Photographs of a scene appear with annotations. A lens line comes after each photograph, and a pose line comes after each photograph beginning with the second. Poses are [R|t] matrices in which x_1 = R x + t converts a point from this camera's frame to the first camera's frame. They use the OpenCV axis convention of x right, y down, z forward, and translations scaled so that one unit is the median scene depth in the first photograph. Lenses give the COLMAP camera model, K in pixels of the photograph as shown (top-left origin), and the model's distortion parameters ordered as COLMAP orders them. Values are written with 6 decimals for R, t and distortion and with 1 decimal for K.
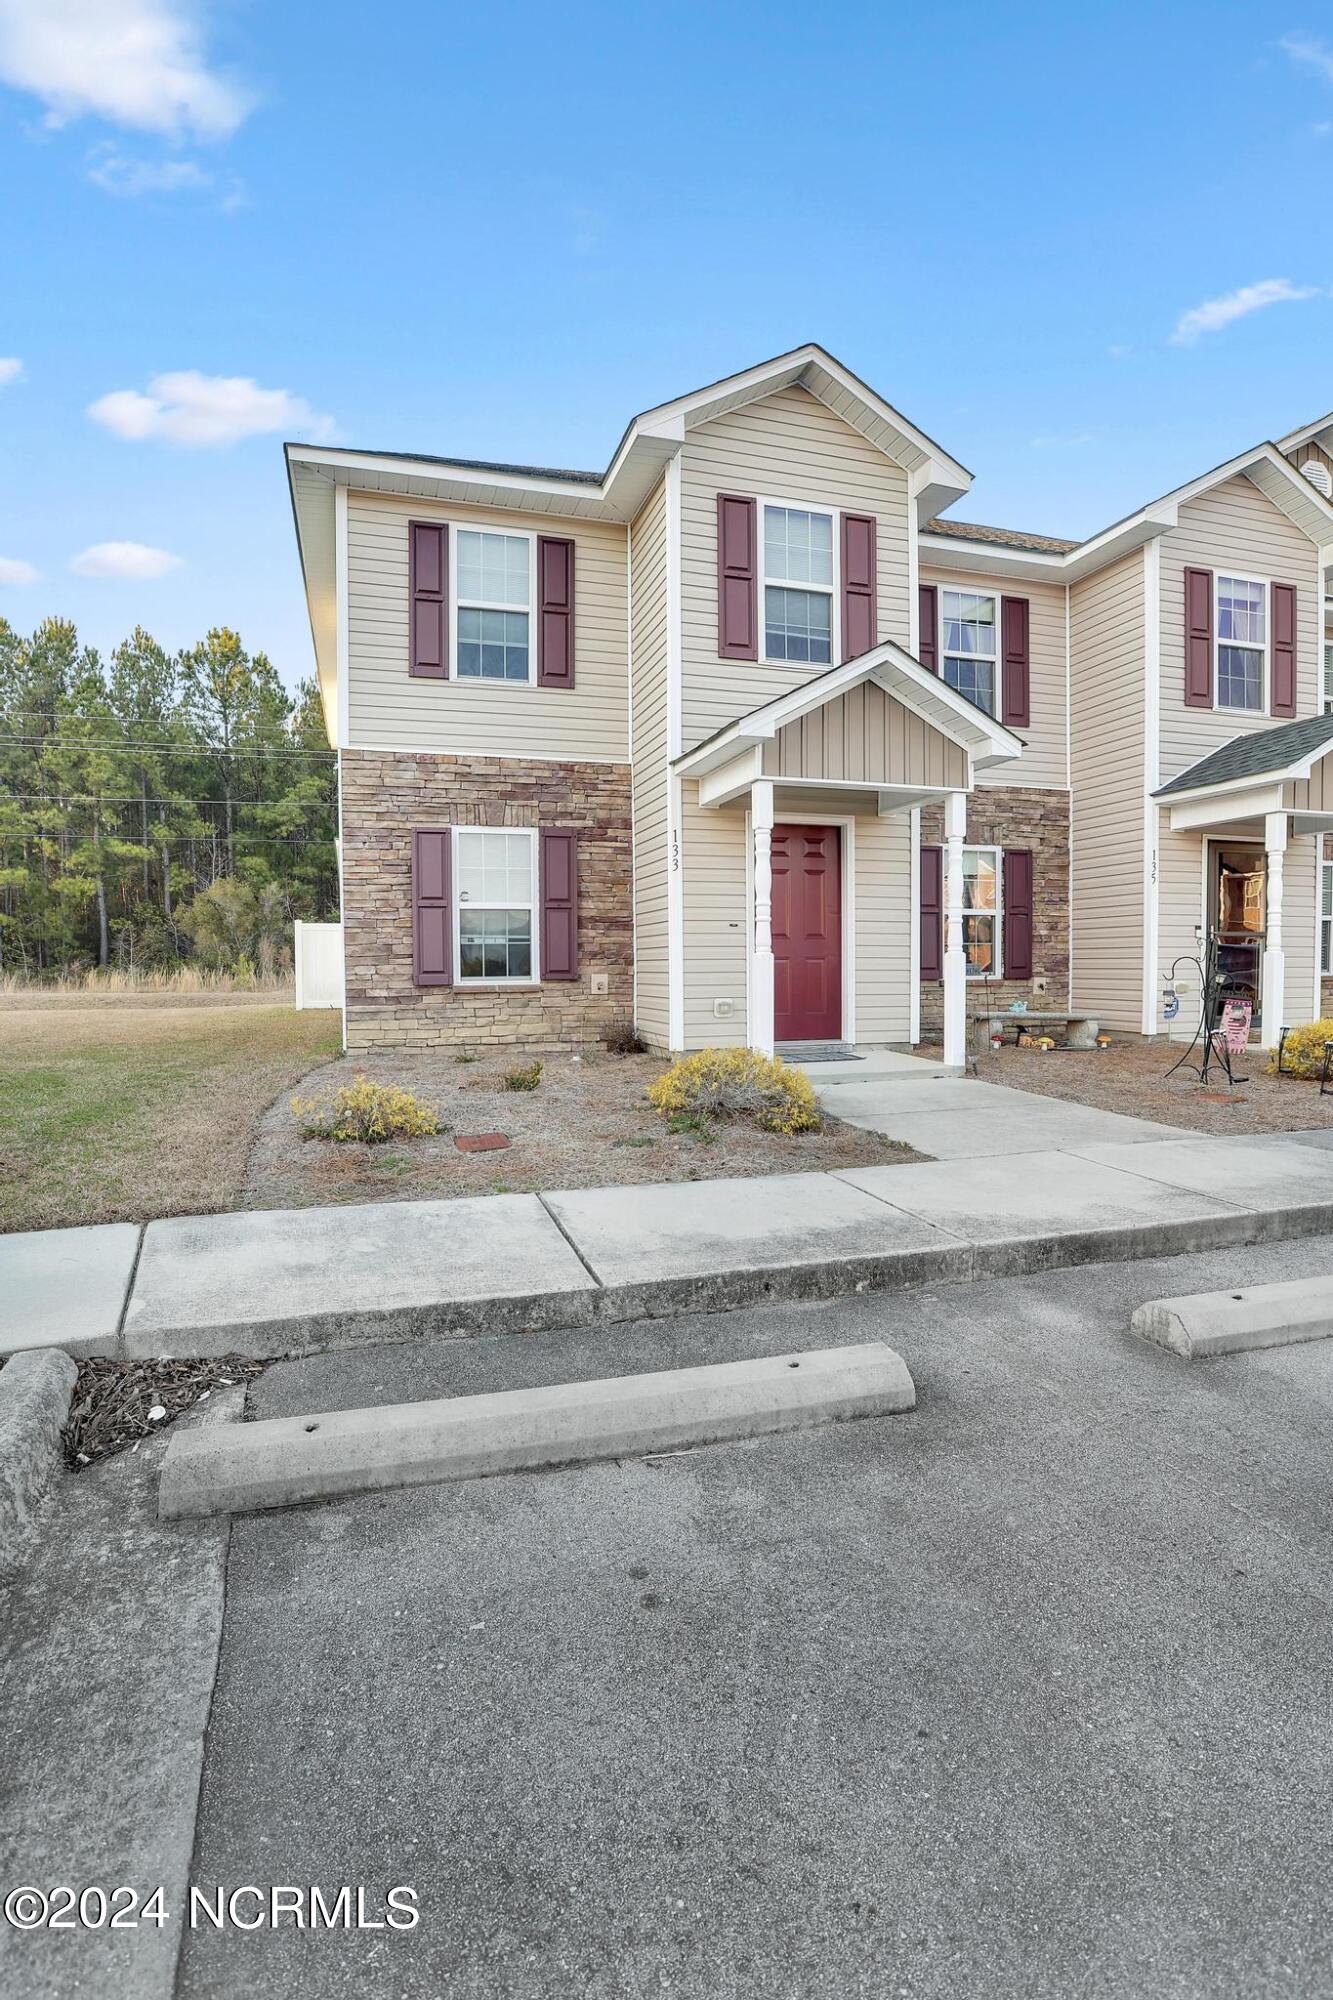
lens RADIAL K [[944.4, 0, 661.0], [0, 944.4, 972.5], [0, 0, 1]] dist [-0.043504, 0.000510]
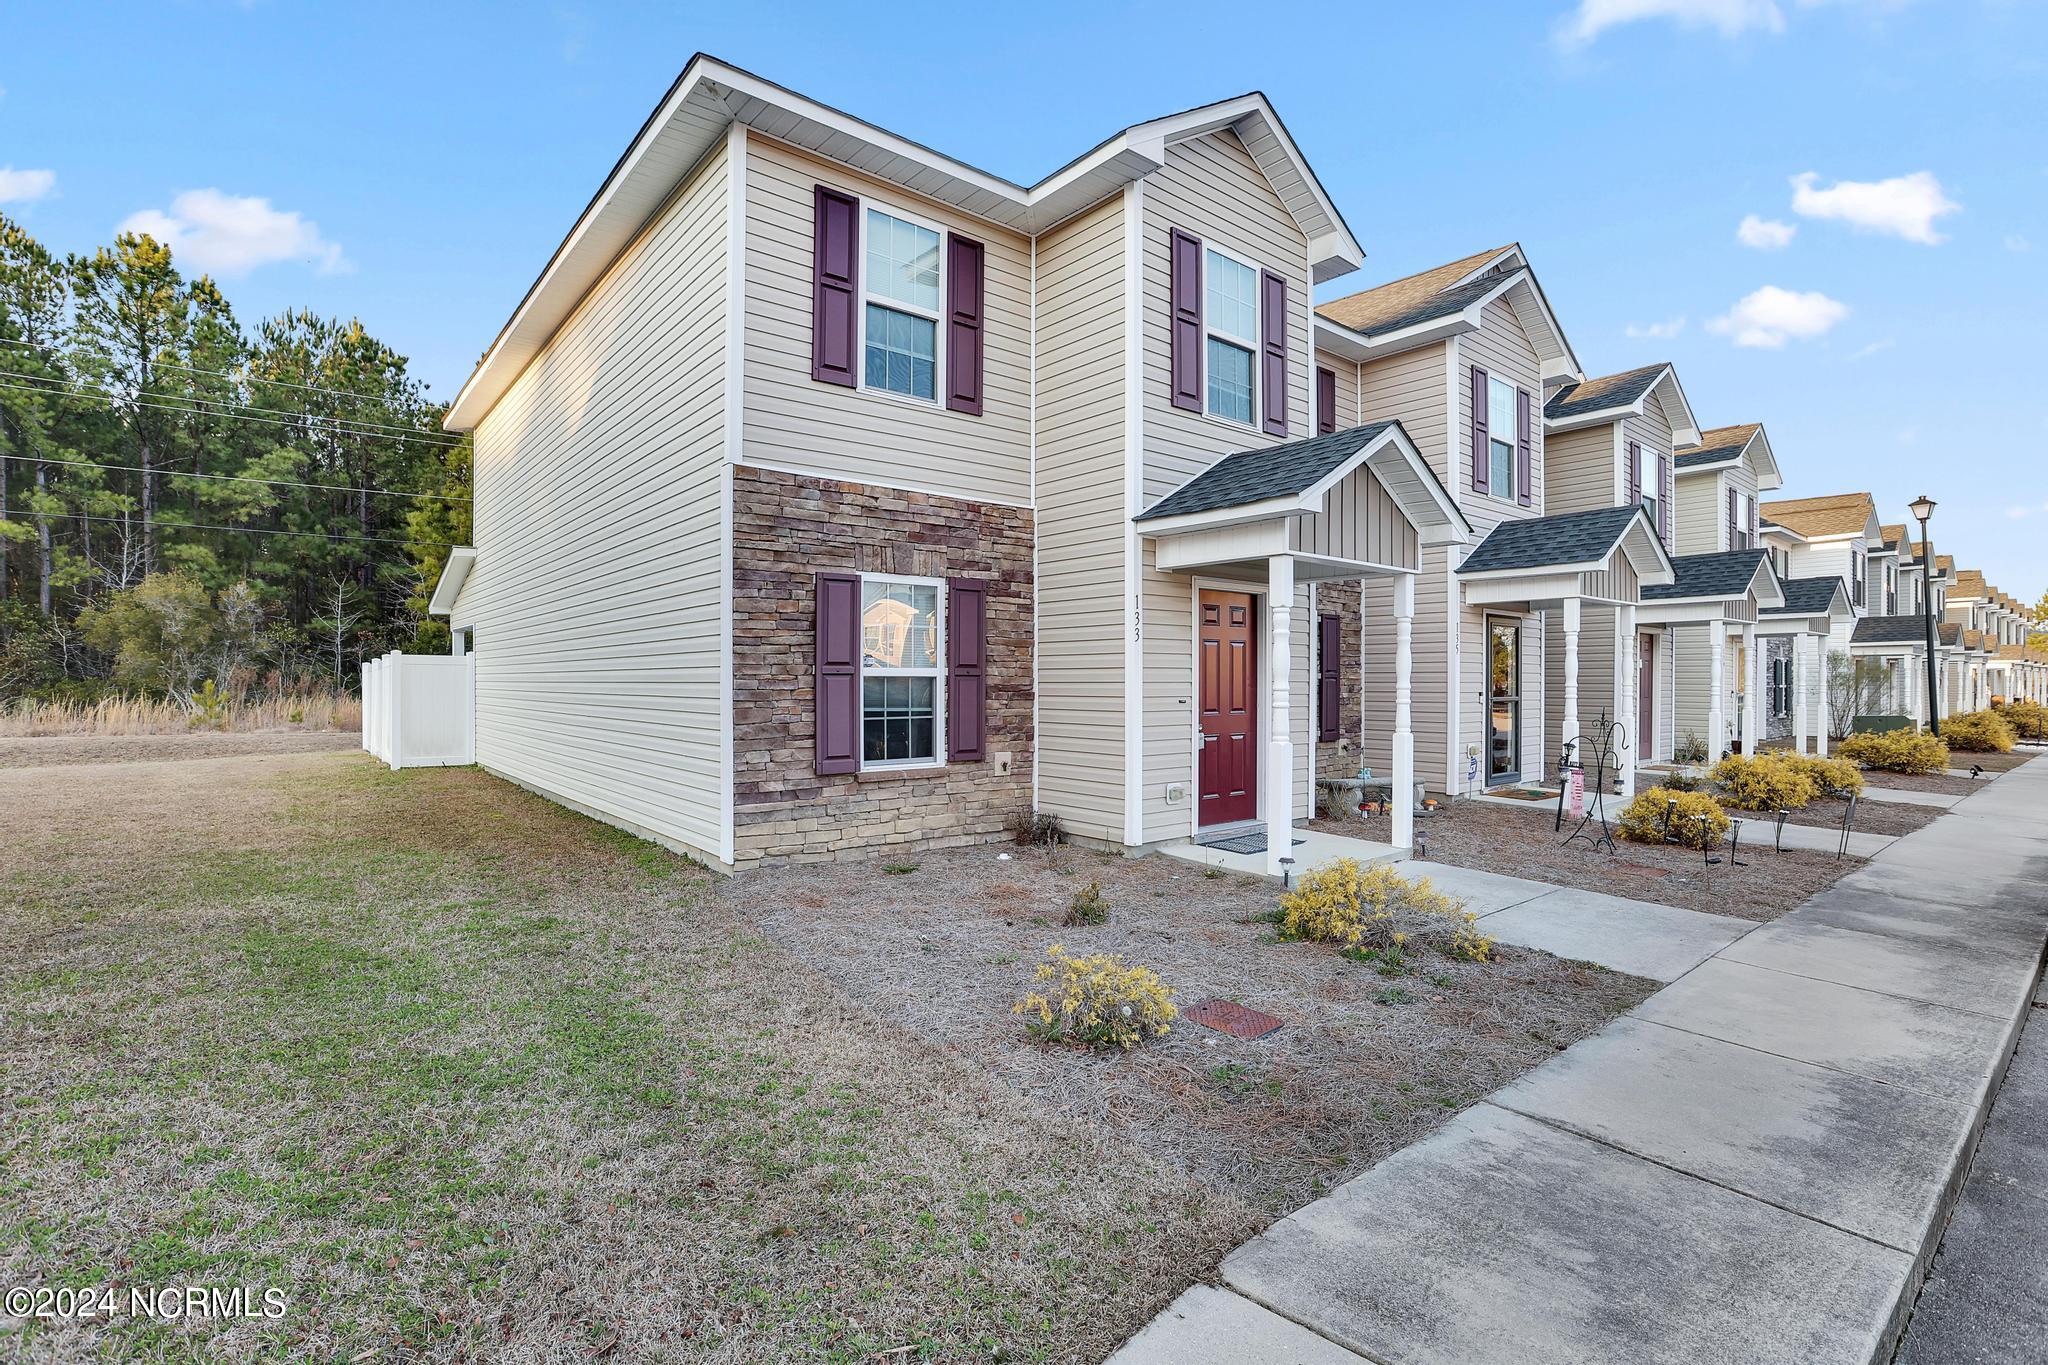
lens RADIAL K [[972.8, 0, 1032.7], [0, 972.8, 657.3], [0, 0, 1]] dist [-0.050525, 0.016629]
pose [[0.924601, 0.021410, 0.380334, -0.383706], [-0.009281, 0.999389, -0.033696, -0.055338], [-0.380823, 0.027625, 0.924235, 0.178615]]
